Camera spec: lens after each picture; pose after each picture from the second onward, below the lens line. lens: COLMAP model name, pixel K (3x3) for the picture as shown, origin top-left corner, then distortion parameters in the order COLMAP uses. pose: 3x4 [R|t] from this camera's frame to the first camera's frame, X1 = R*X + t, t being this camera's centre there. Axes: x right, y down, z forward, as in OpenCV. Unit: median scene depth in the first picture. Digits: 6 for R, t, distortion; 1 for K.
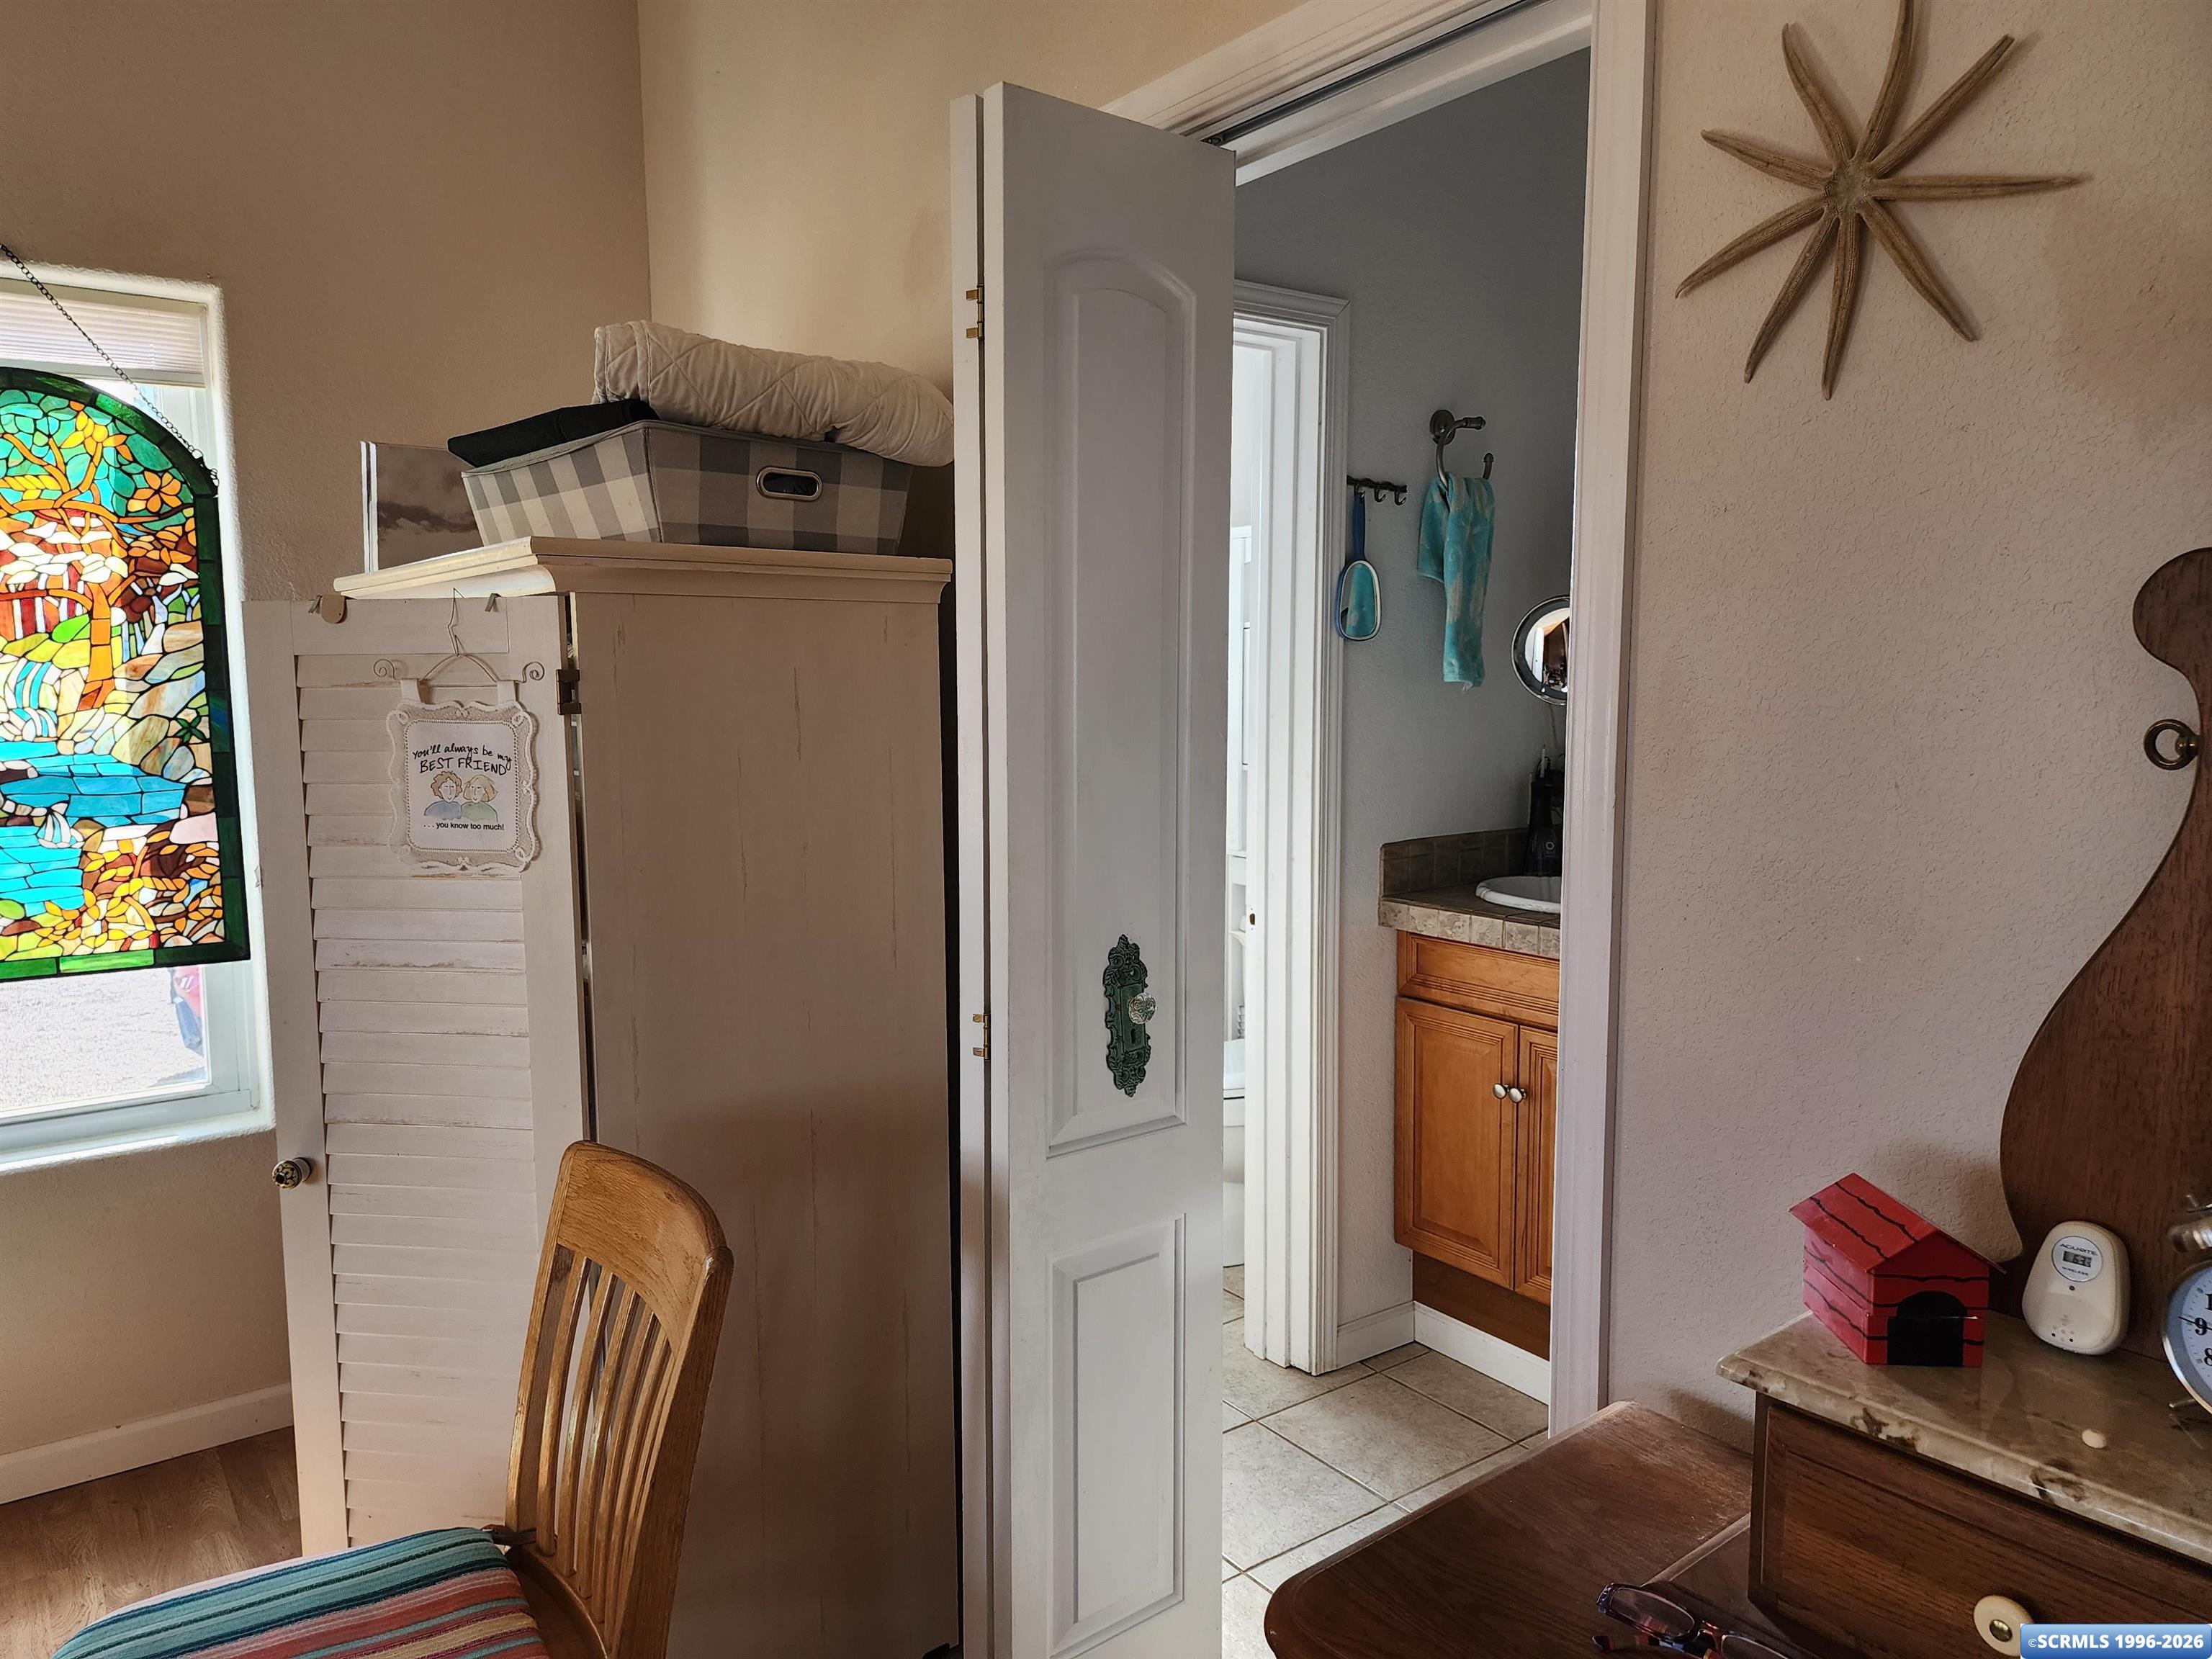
lens RADIAL K [[1482.1, 0, 1105.7], [0, 1482.1, 824.1], [0, 0, 1]] dist [0.052184, -0.020428]
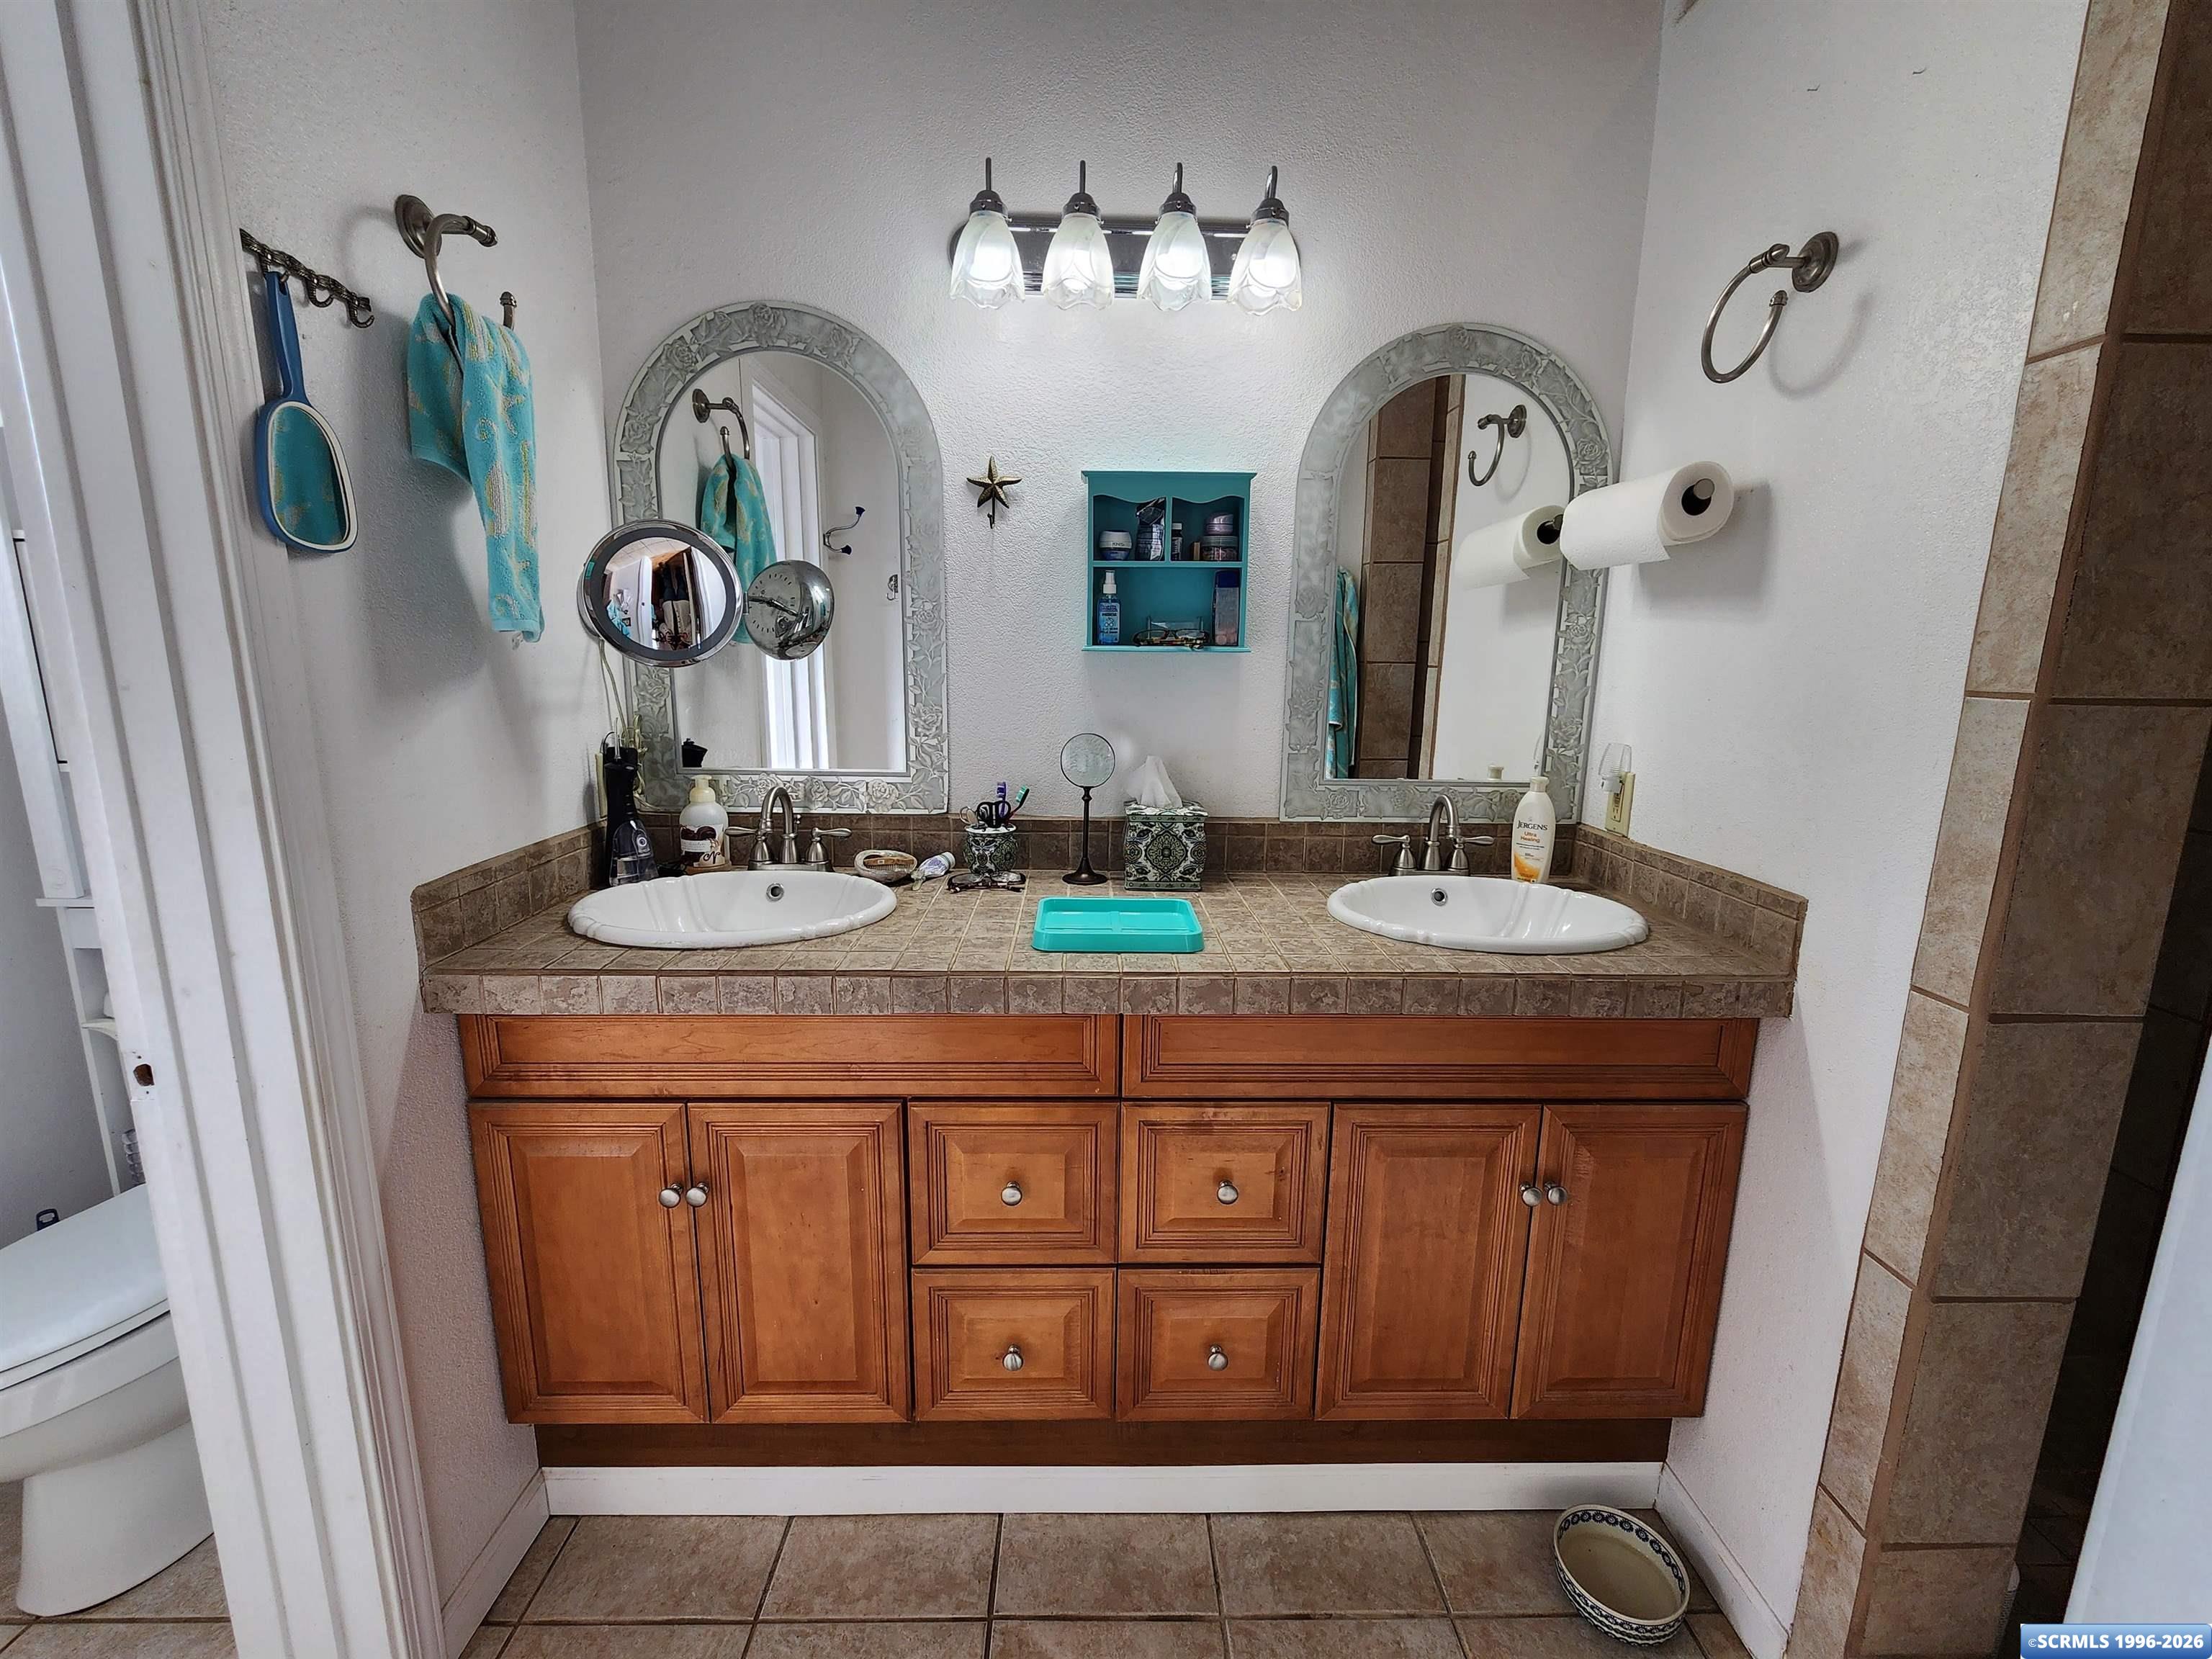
lens RADIAL K [[922.5, 0, 1105.1], [0, 922.5, 833.7], [0, 0, 1]] dist [-0.000846, 0.000780]
pose [[0.589438, -0.137334, 0.796054, 0.051191], [0.071403, 0.990443, 0.117999, -0.035584], [-0.804652, -0.012713, 0.593611, 0.536814]]
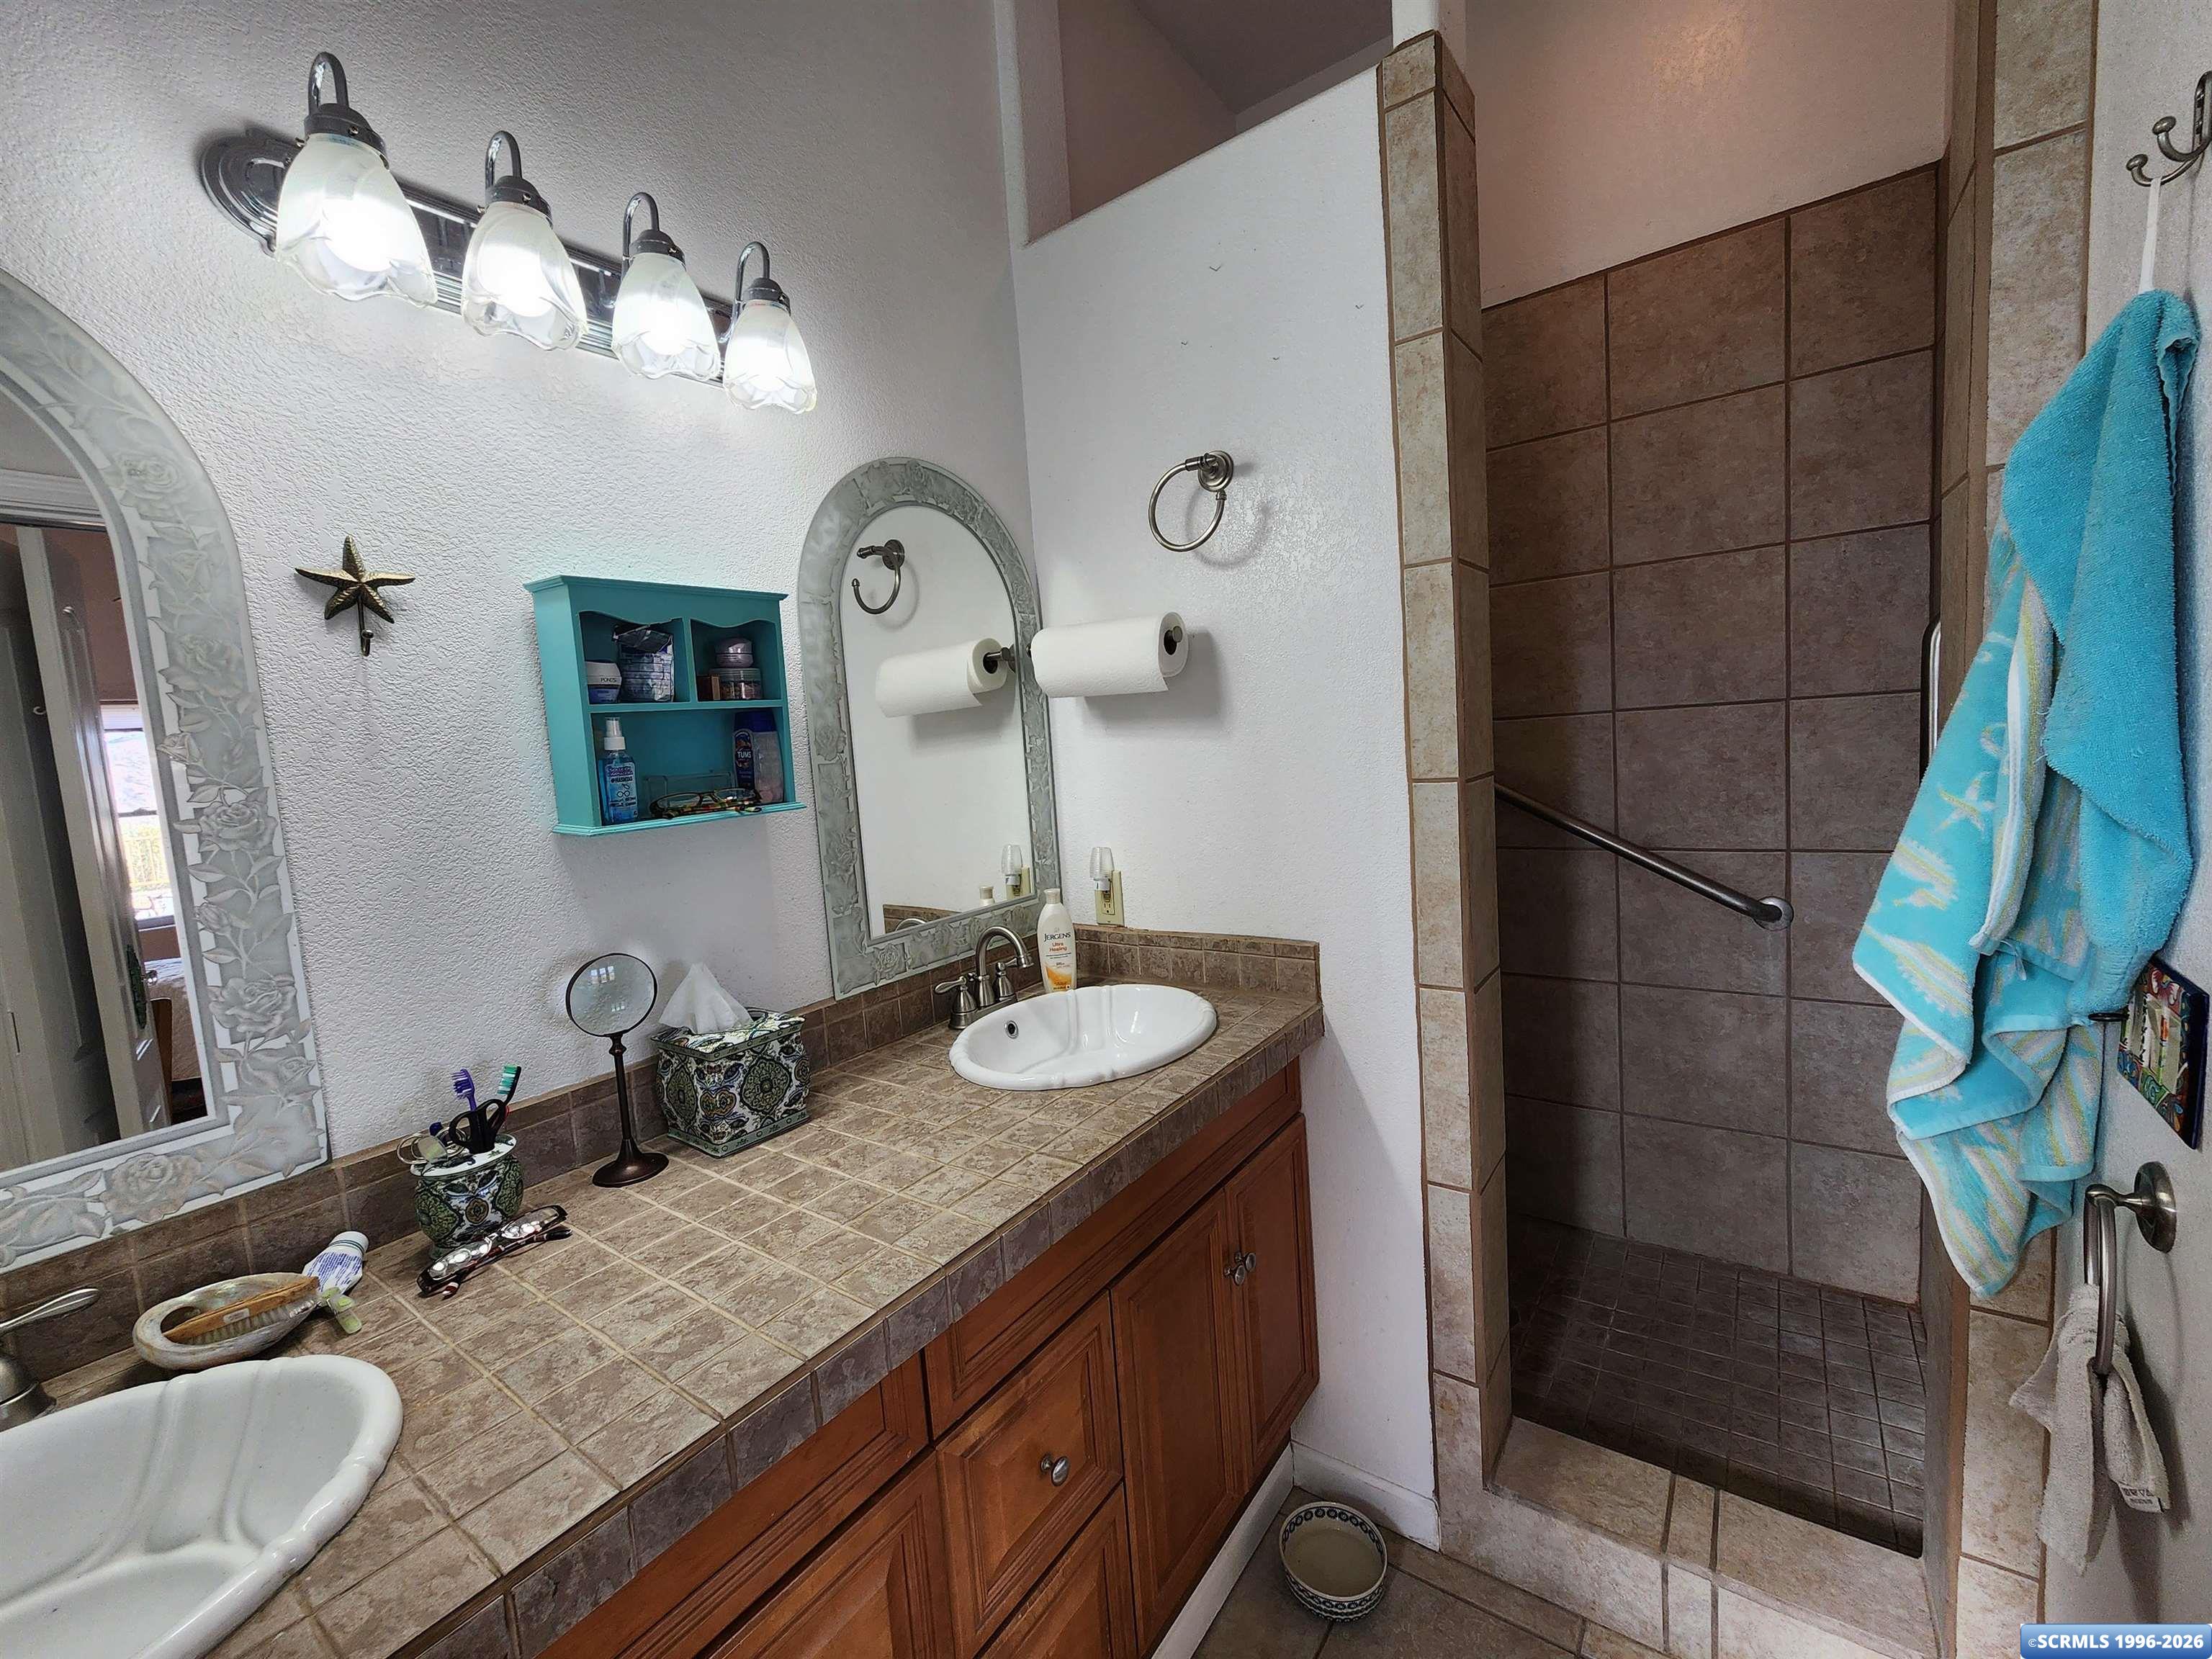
lens RADIAL K [[922.5, 0, 1108.6], [0, 922.5, 826.6], [0, 0, 1]] dist [-0.000846, 0.000780]
pose [[-0.294551, -0.067842, 0.953225, 0.087374], [0.179936, 0.975698, 0.125043, -0.092952], [-0.938543, 0.208351, -0.275186, 0.785477]]
